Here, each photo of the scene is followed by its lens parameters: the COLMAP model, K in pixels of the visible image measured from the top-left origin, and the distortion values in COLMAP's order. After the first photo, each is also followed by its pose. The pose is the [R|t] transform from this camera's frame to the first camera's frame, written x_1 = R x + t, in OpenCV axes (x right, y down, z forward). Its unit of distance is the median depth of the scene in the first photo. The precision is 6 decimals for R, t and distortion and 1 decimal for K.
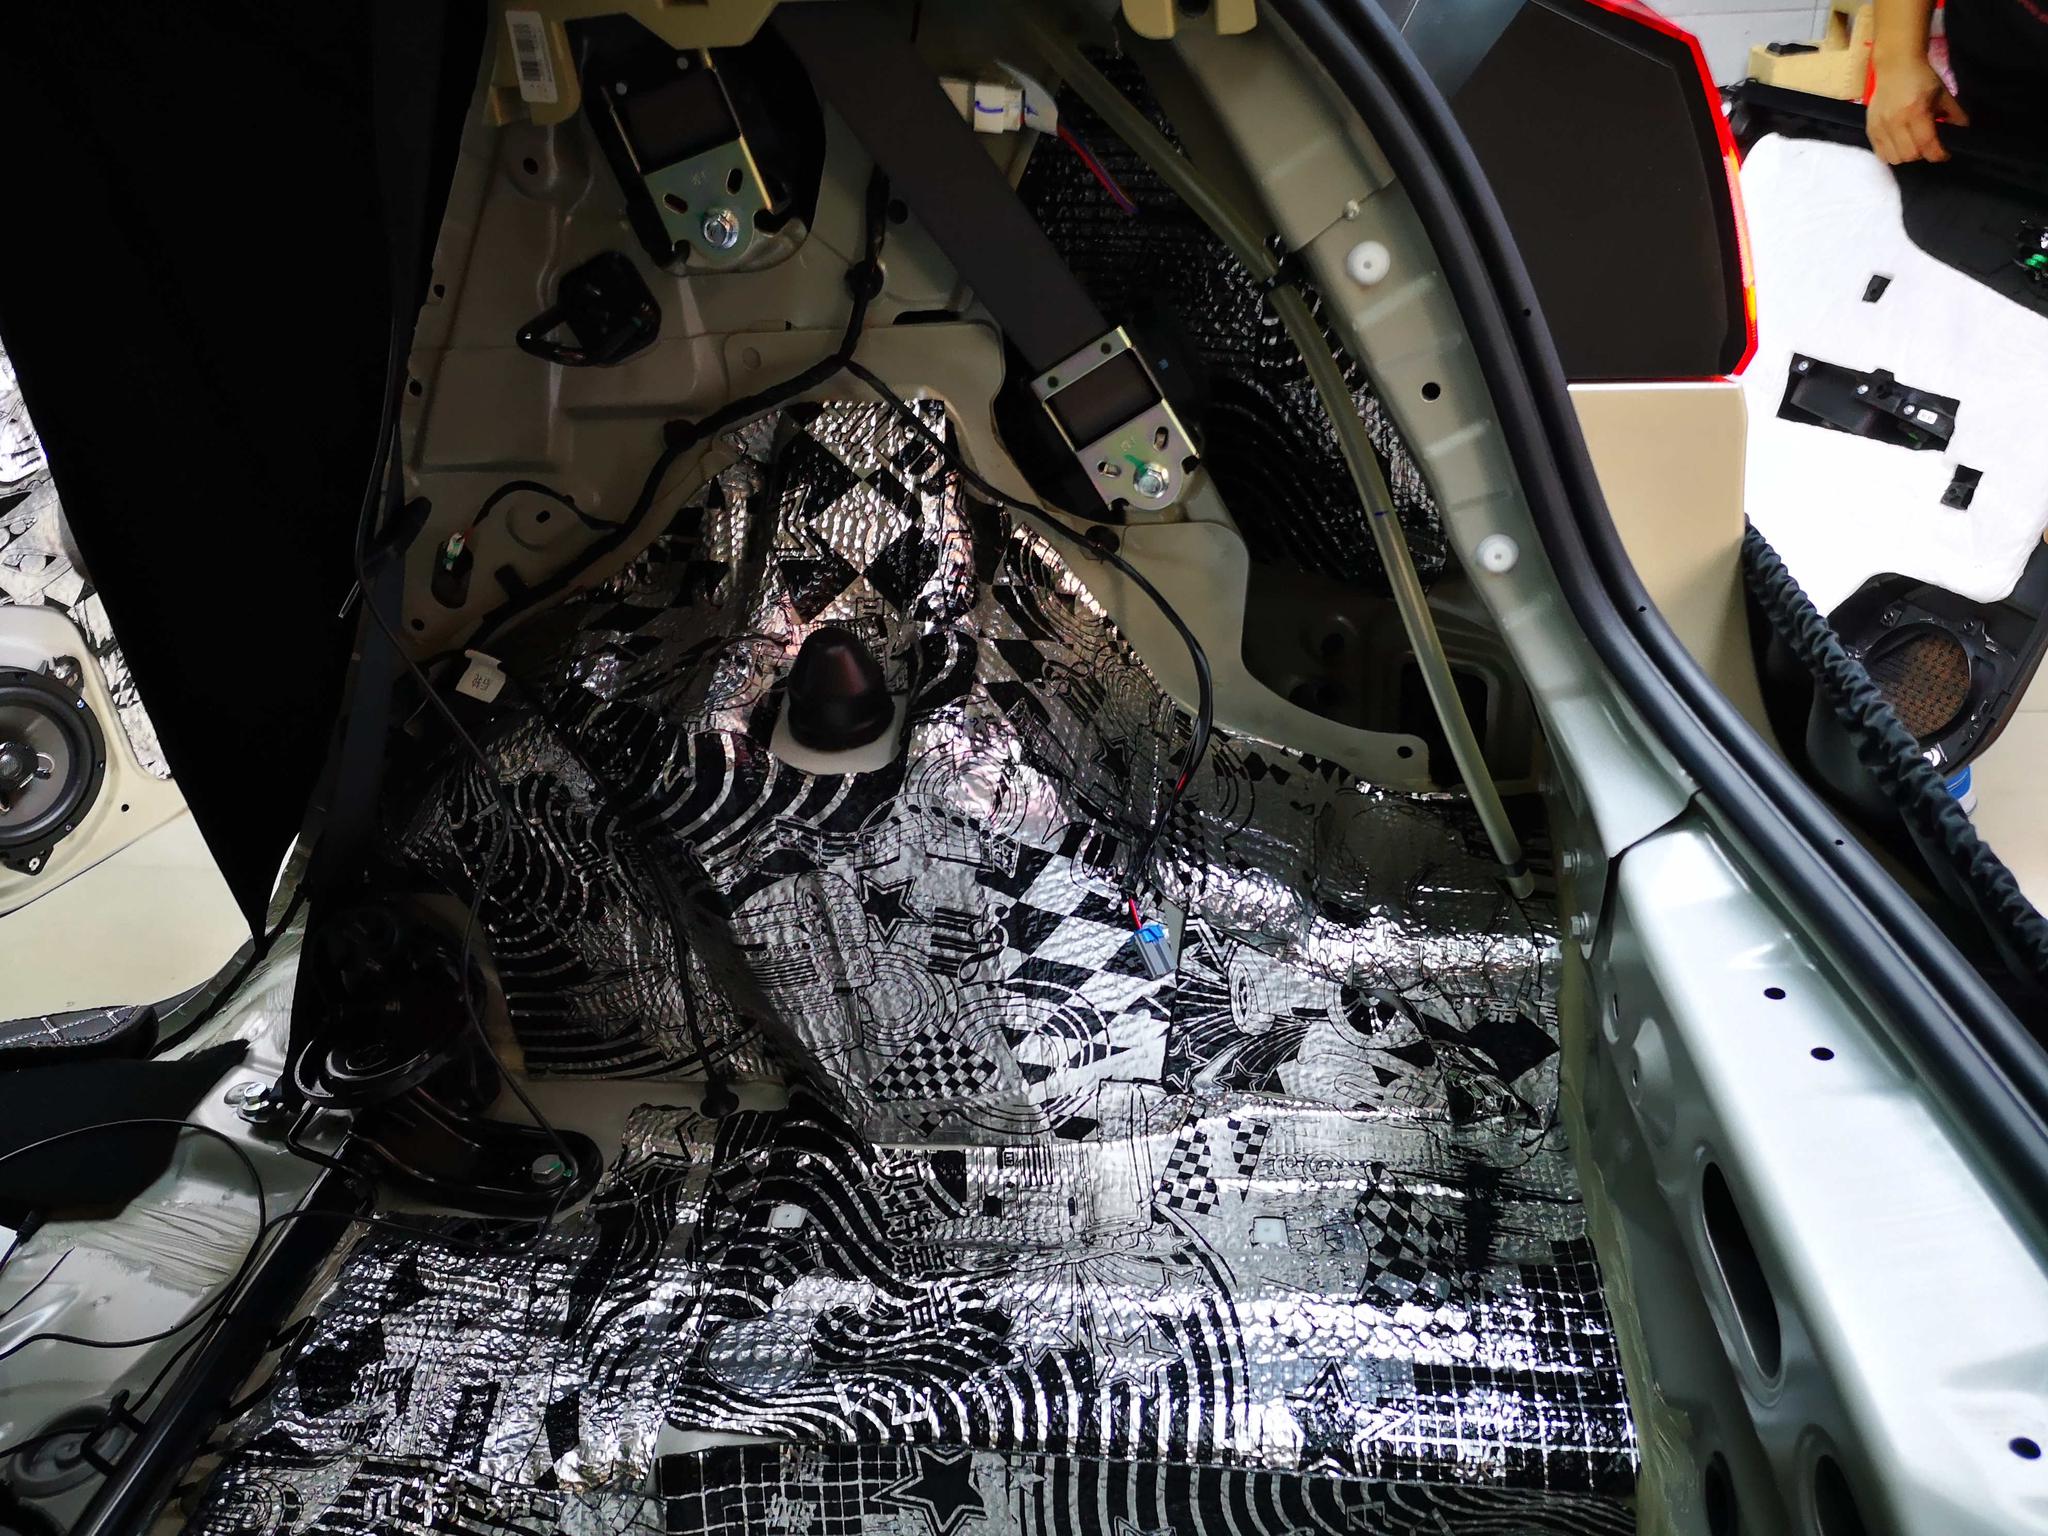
lens RADIAL K [[1558.3, 0, 1024.0], [0, 1558.3, 768.0], [0, 0, 1]] dist [0.003935, 0.001606]
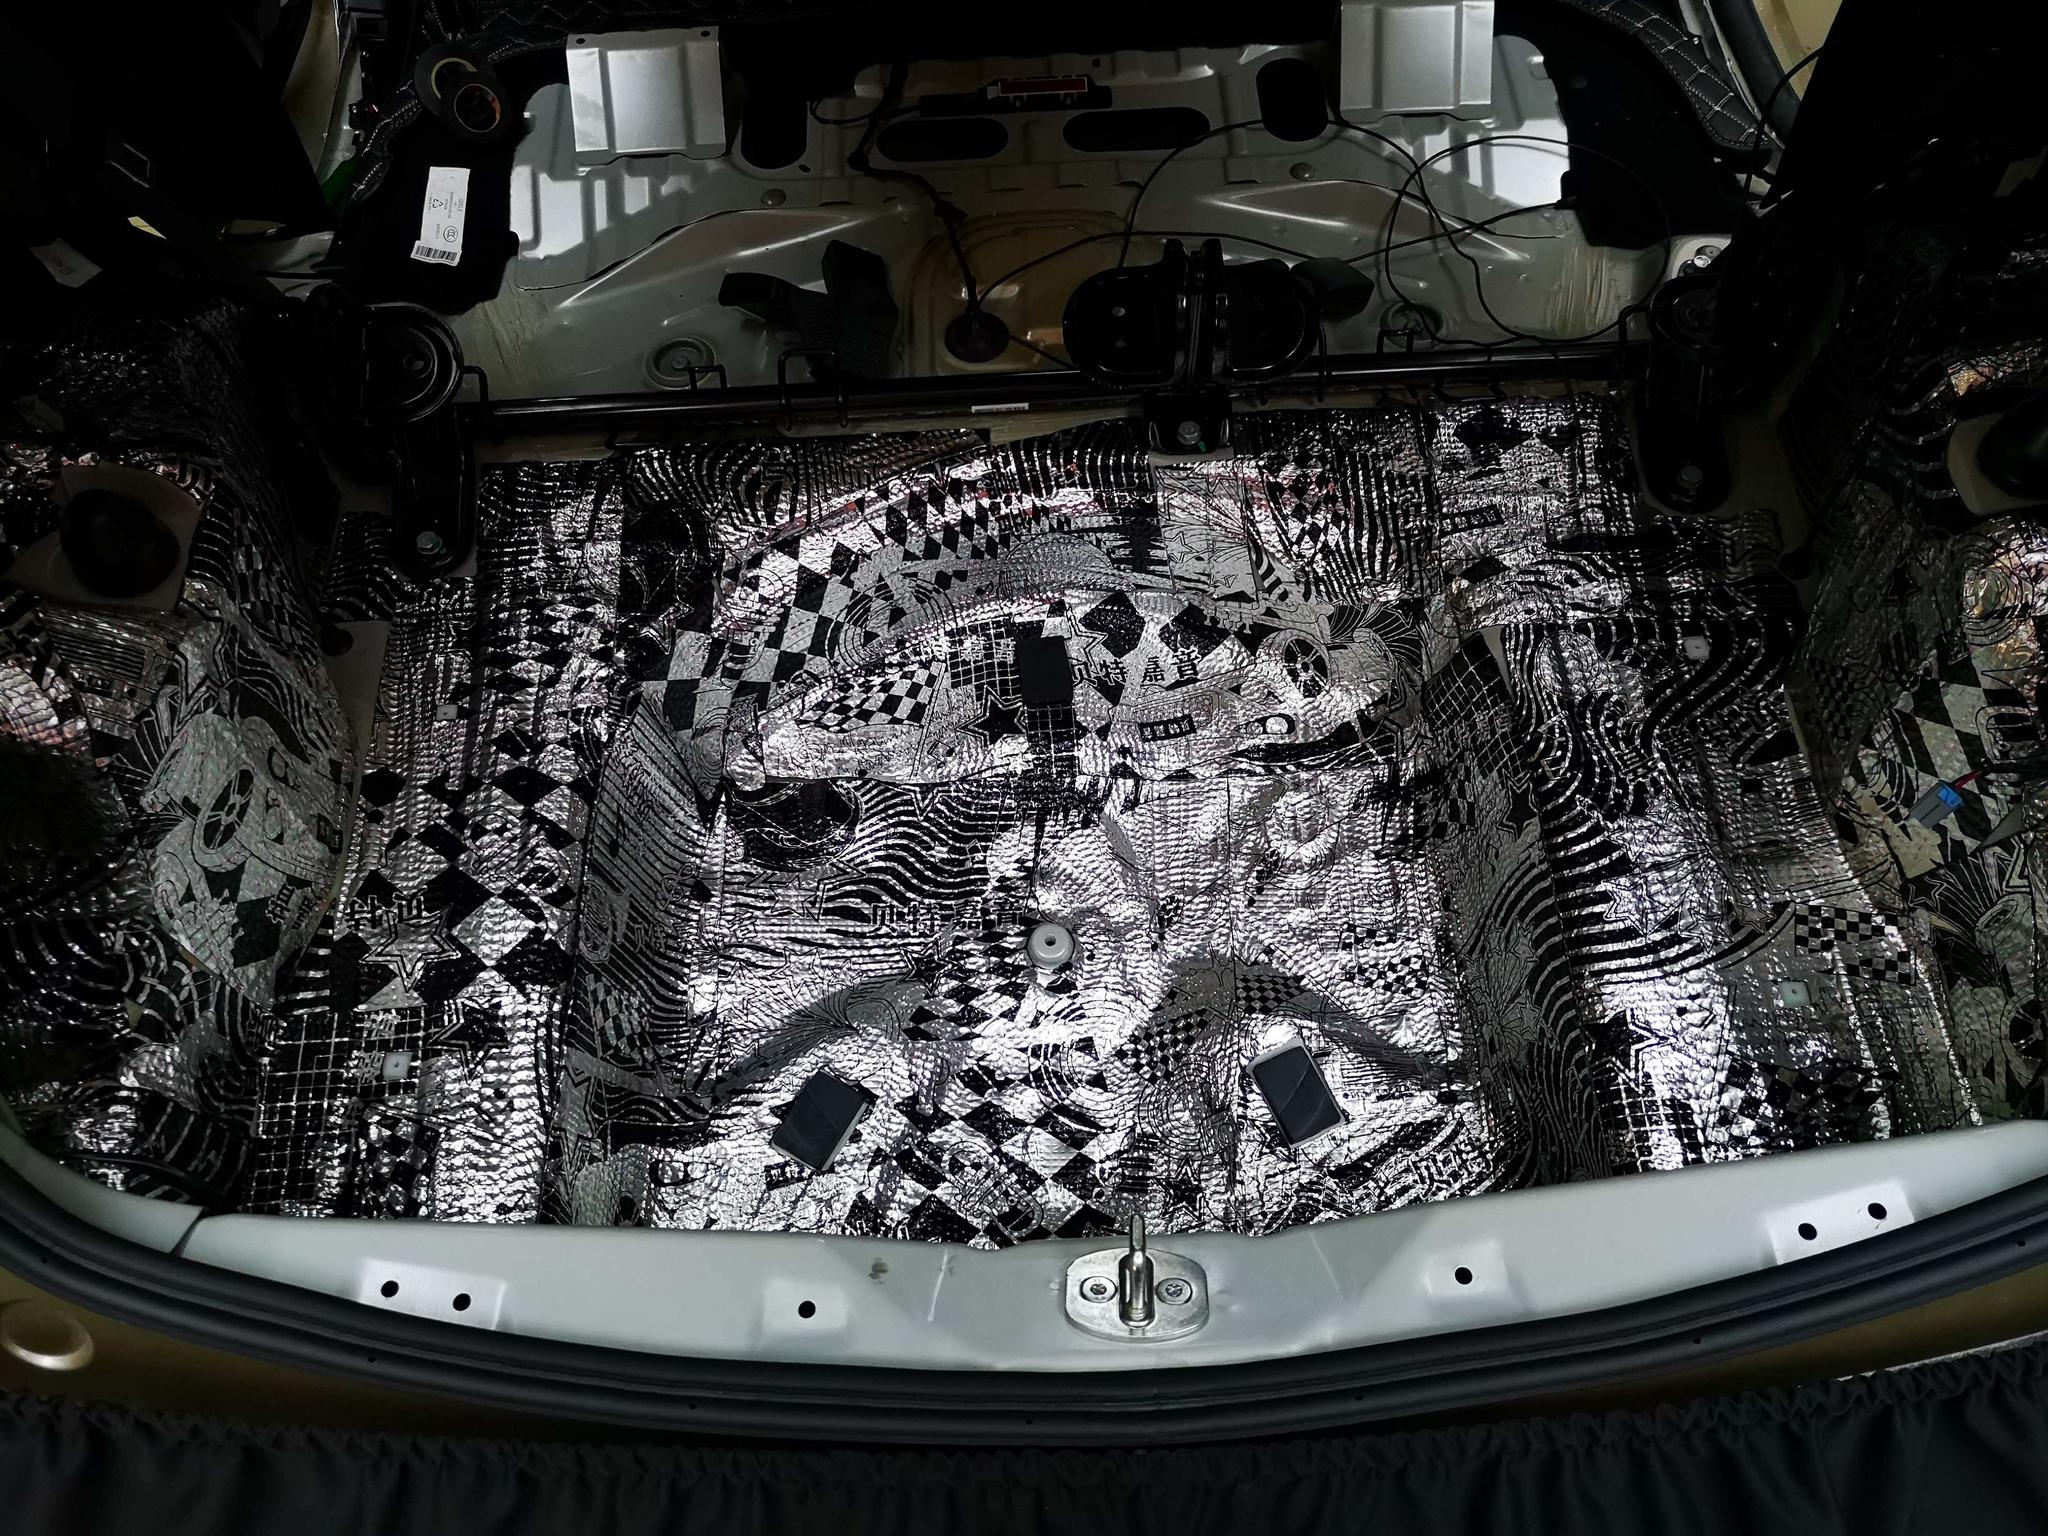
lens RADIAL K [[1558.3, 0, 1024.0], [0, 1558.3, 768.0], [0, 0, 1]] dist [0.003935, 0.001606]
pose [[0.166618, 0.907513, -0.385563, 0.376844], [-0.479144, 0.416276, 0.772745, -0.441930], [0.861777, 0.055986, 0.504189, -0.147221]]
